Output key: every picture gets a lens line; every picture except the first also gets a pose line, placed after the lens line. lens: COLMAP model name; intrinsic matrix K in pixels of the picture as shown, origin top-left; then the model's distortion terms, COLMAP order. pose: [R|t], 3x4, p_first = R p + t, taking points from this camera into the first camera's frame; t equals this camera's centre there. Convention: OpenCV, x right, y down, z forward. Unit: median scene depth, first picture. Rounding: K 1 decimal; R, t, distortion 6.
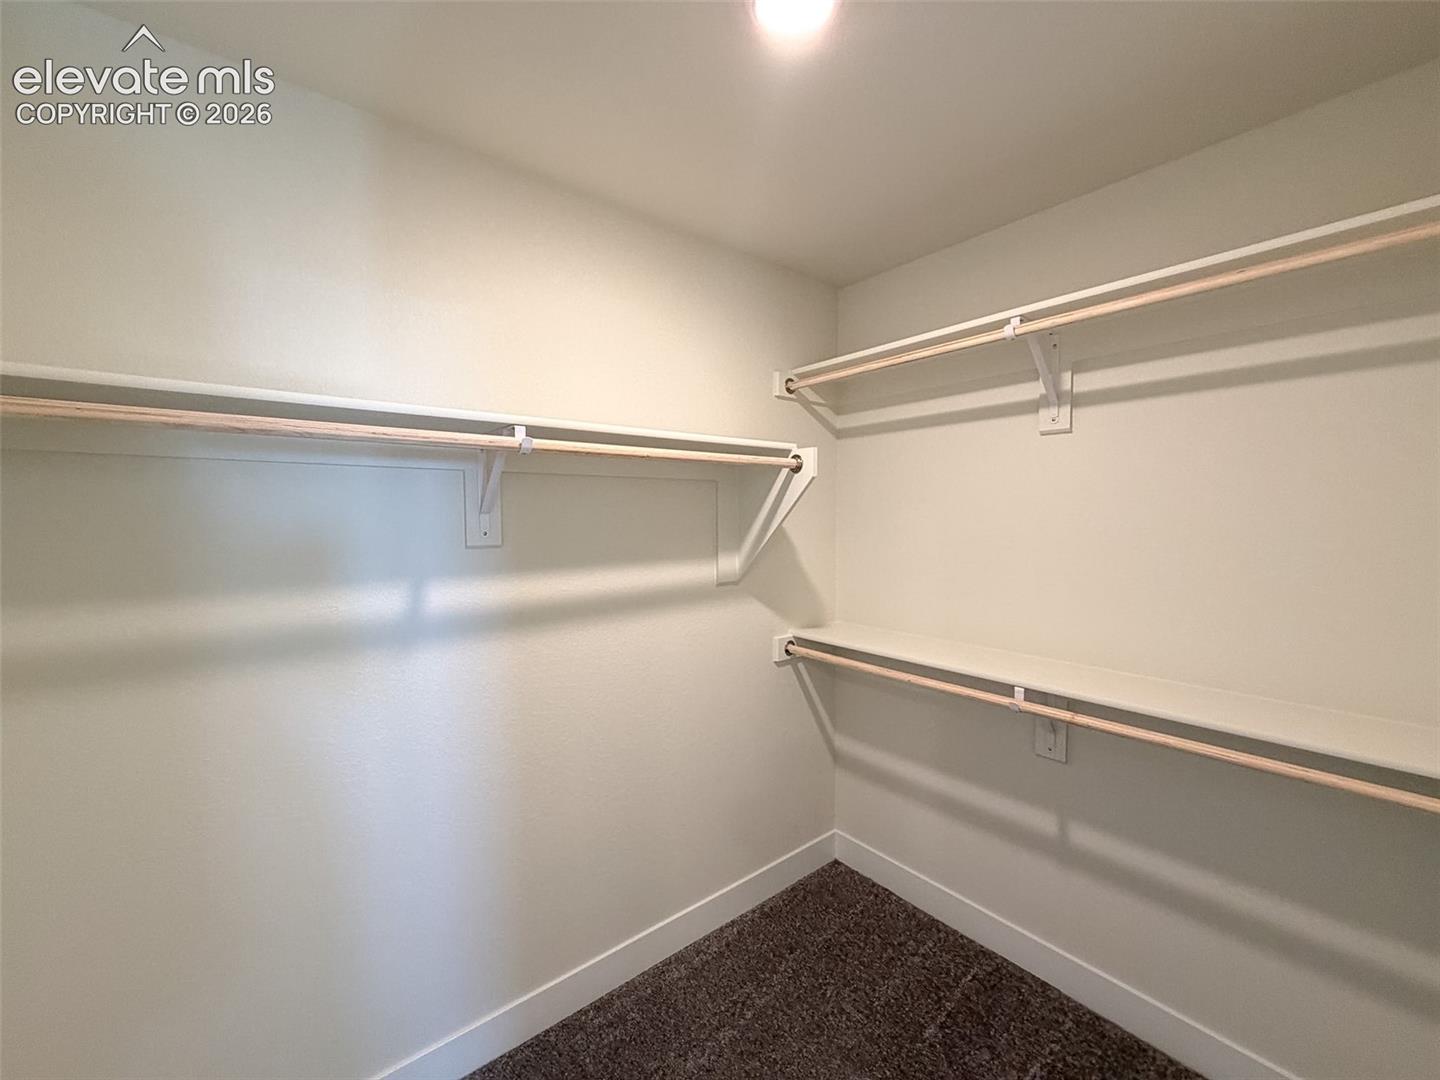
lens RADIAL K [[610.6, 0, 720.0], [0, 610.6, 540.0], [0, 0, 1]] dist [-0.000527, -0.000136]
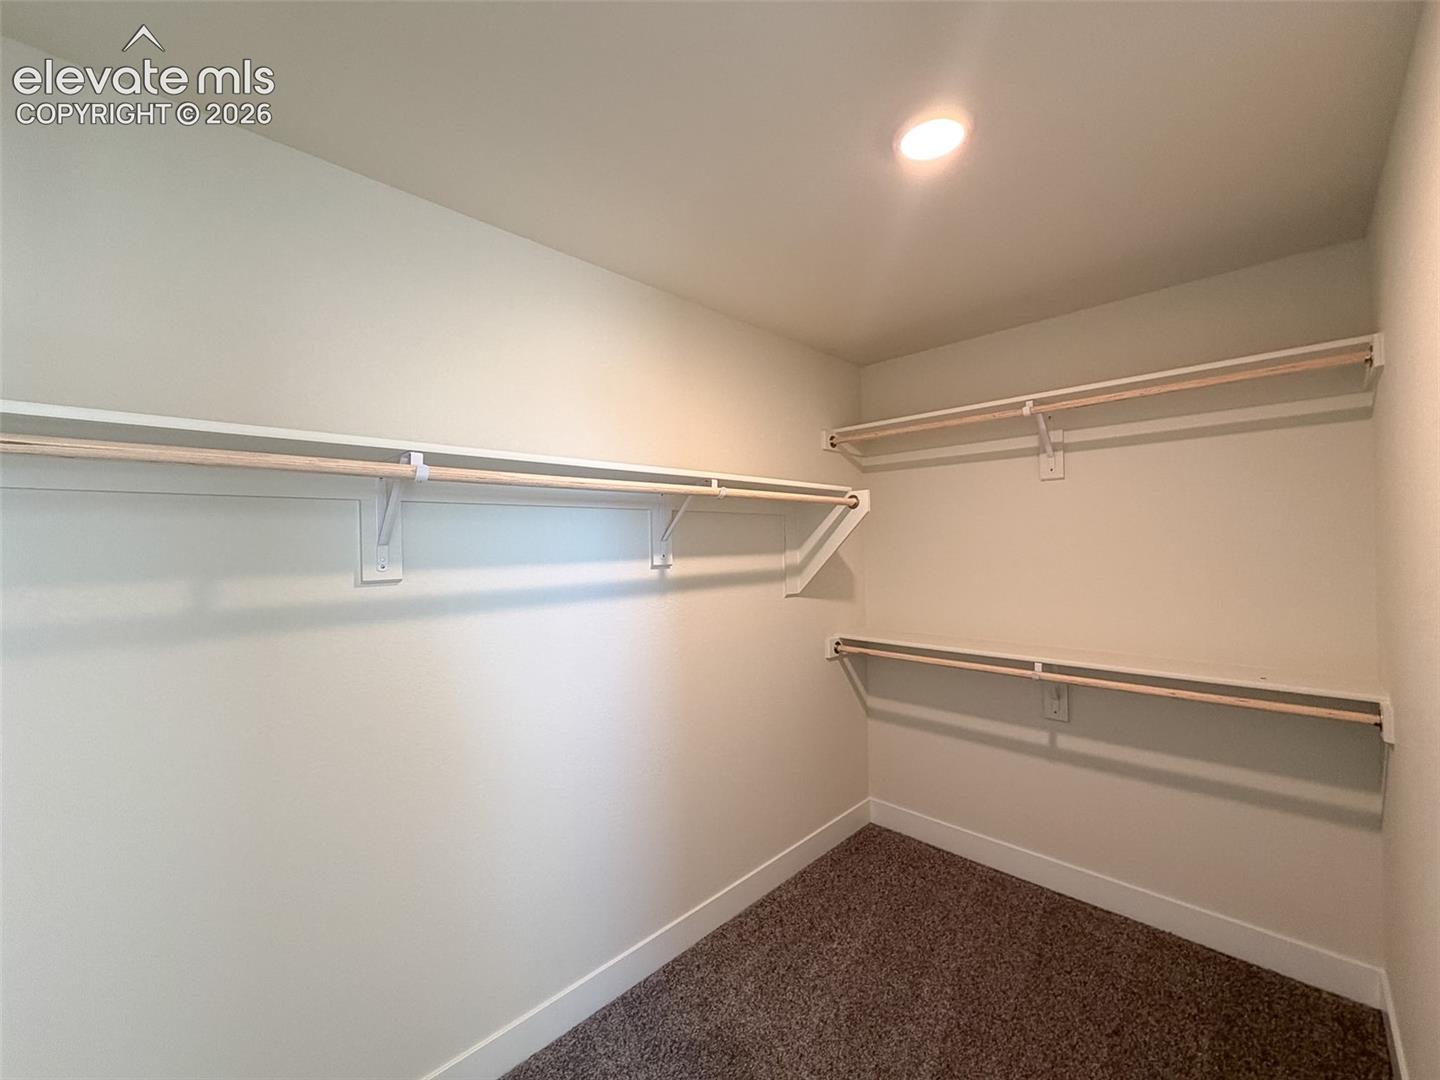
lens RADIAL K [[575.7, 0, 720.0], [0, 575.7, 540.0], [0, 0, 1]] dist [0.020310, 0.000131]
pose [[0.997132, -0.010639, 0.074932, -0.250589], [0.014450, 0.998619, -0.050515, 0.014892], [-0.074291, 0.051453, 0.995908, -0.208385]]
